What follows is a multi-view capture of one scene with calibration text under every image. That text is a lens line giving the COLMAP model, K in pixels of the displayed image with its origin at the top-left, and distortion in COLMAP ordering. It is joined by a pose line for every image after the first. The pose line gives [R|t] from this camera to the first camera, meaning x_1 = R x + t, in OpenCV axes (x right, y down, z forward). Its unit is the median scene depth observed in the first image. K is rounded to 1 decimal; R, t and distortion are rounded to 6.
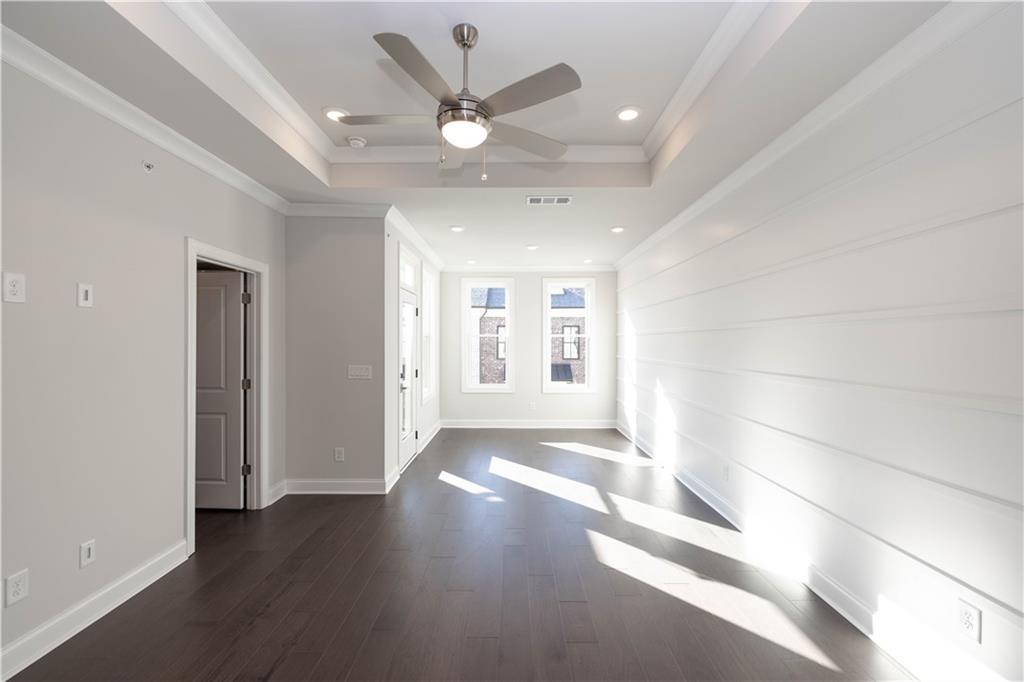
lens RADIAL K [[425.4, 0, 510.9], [0, 425.4, 340.4], [0, 0, 1]] dist [0.000227, -0.000143]
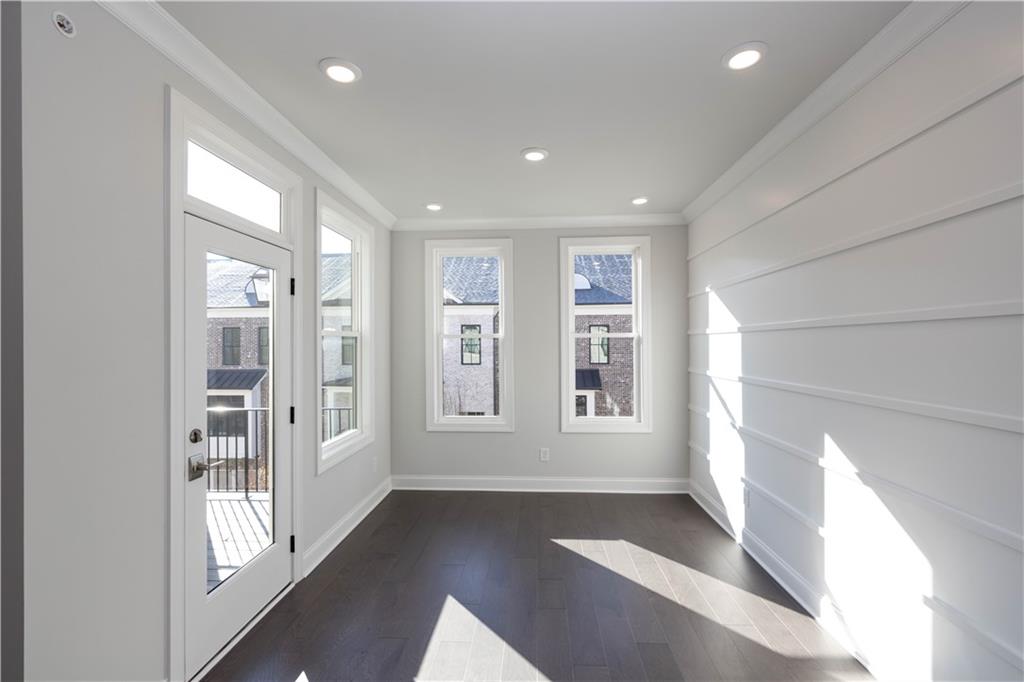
lens RADIAL K [[431.7, 0, 511.3], [0, 431.7, 342.3], [0, 0, 1]] dist [0.000051, -0.000178]
pose [[0.998535, -0.006516, -0.053709, 0.042964], [0.006577, 0.999978, 0.000953, -0.002460], [0.053702, -0.001305, 0.998556, 0.443215]]
